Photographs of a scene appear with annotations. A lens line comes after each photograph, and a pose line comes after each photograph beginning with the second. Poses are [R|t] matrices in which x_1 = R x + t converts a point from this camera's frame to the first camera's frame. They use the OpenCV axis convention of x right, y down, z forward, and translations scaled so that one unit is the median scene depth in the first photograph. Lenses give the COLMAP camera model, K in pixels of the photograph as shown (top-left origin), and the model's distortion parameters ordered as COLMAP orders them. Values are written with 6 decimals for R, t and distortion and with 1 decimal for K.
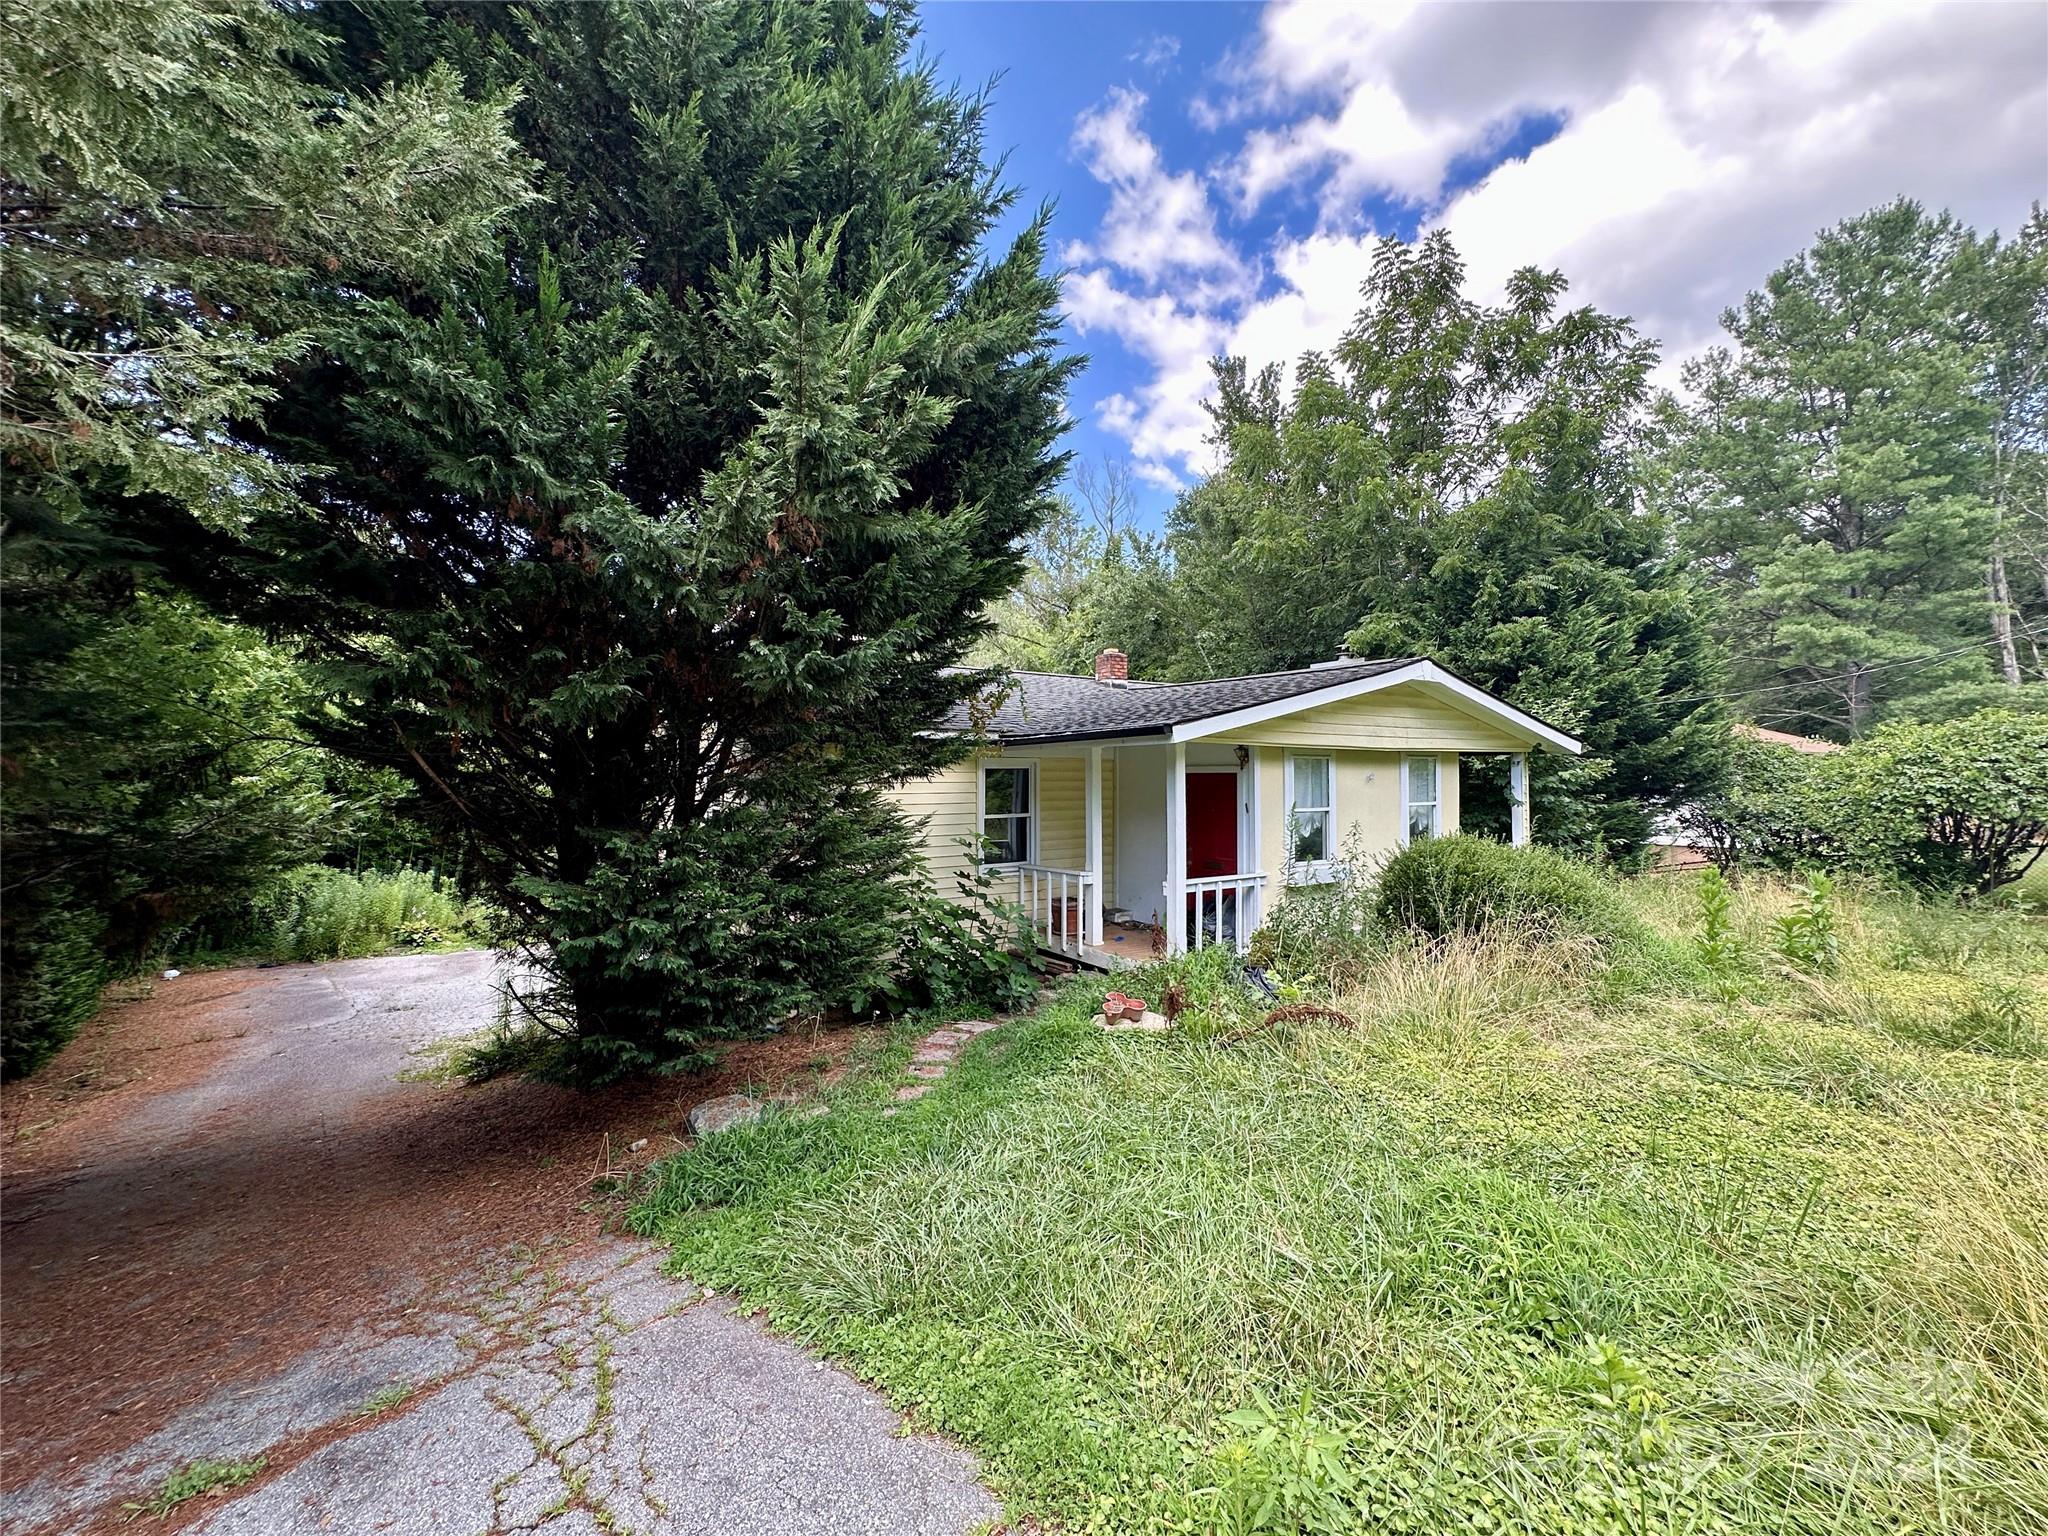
lens RADIAL K [[815.5, 0, 1024.0], [0, 815.5, 769.7], [0, 0, 1]] dist [-0.000483, 0.000226]
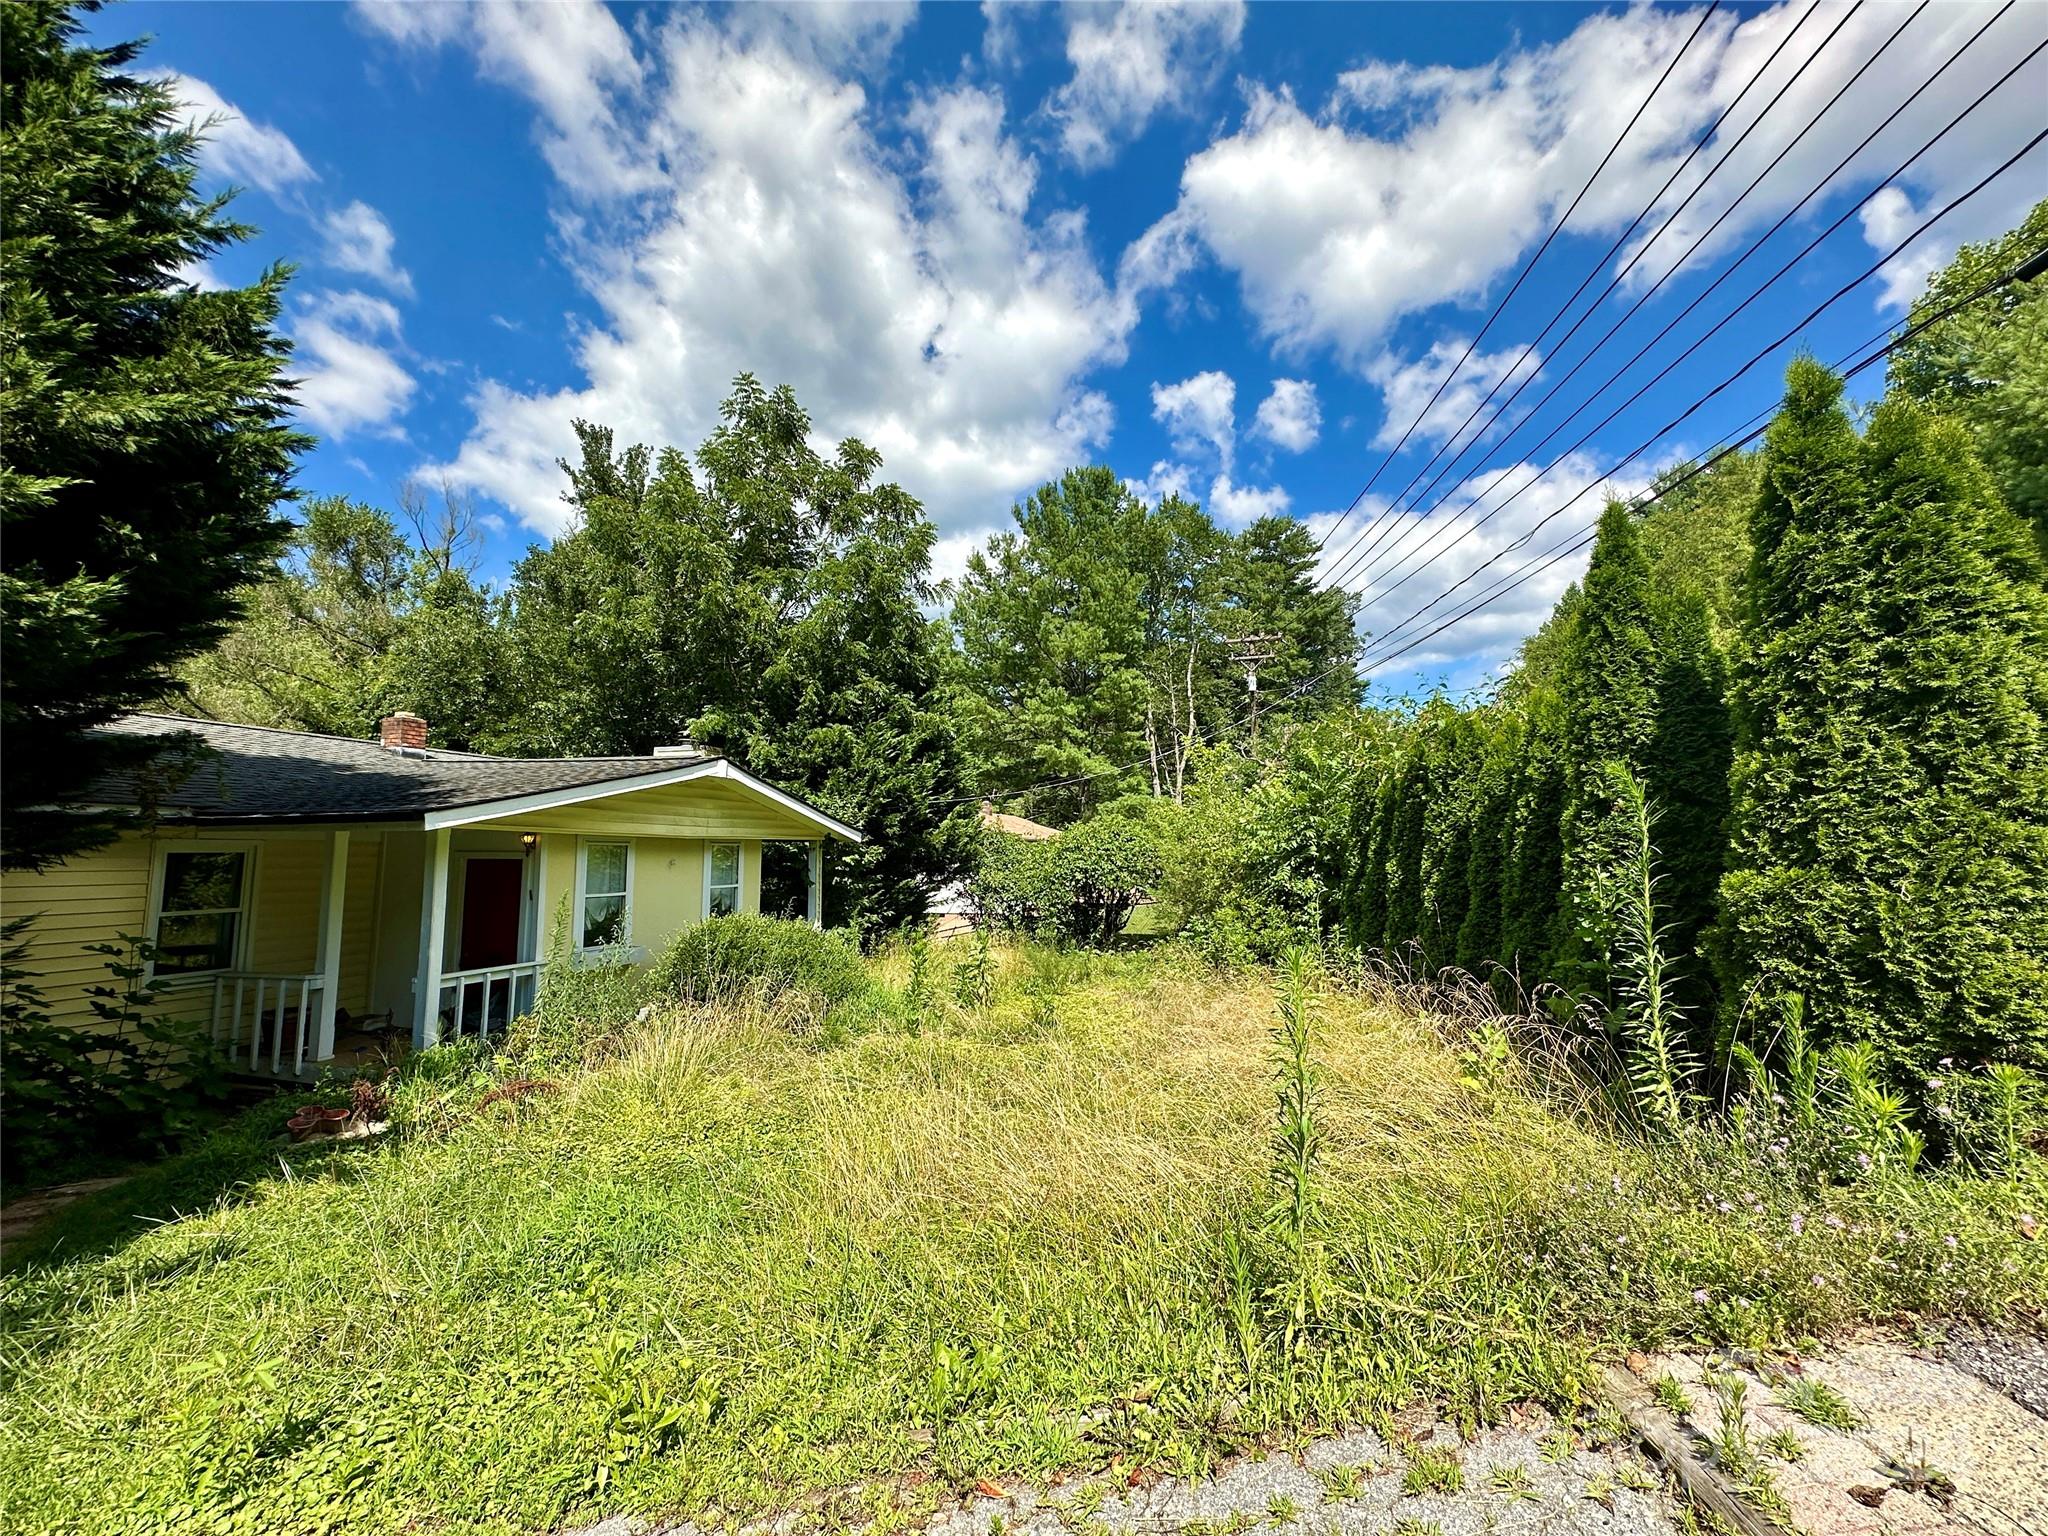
lens RADIAL K [[851.4, 0, 1024.0], [0, 851.4, 768.0], [0, 0, 1]] dist [-0.003076, -0.000327]
pose [[0.768357, 0.068118, 0.636387, 0.042506], [-0.009253, 0.995398, -0.095374, -0.008815], [-0.639955, 0.067393, 0.765451, -0.115558]]
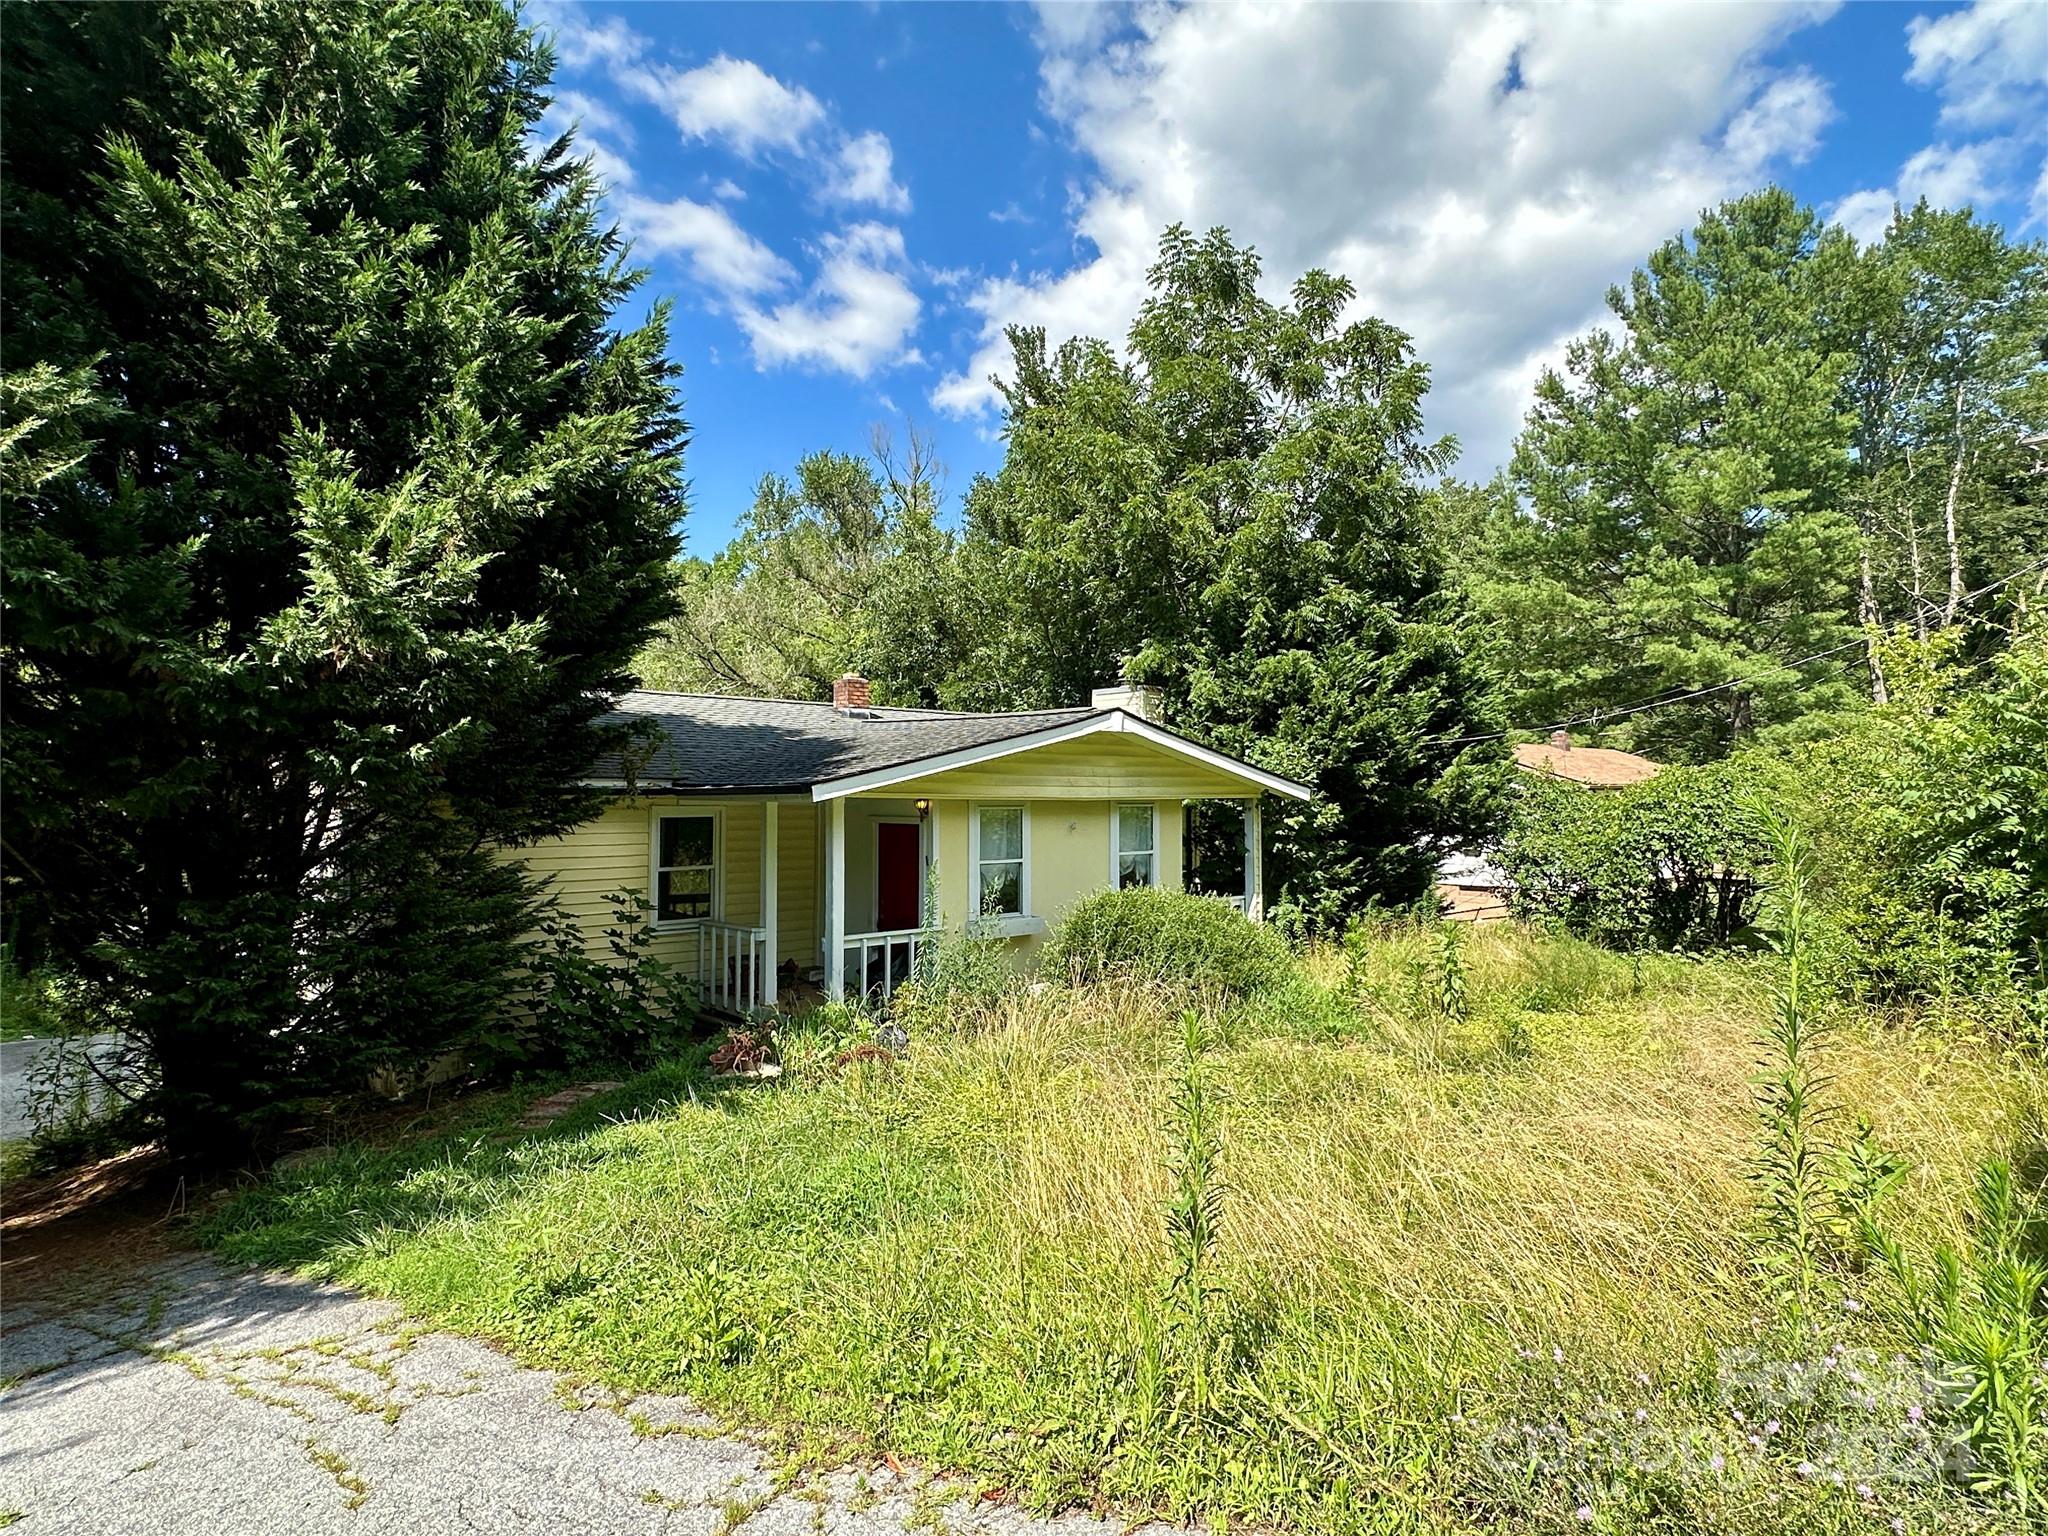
lens RADIAL K [[1083.0, 0, 1017.7], [0, 1083.0, 772.6], [0, 0, 1]] dist [-0.002796, -0.000763]
pose [[0.989655, 0.008357, 0.143227, 0.124306], [-0.006526, 0.999891, -0.013249, -0.027323], [-0.143323, 0.012177, 0.989601, -0.193707]]
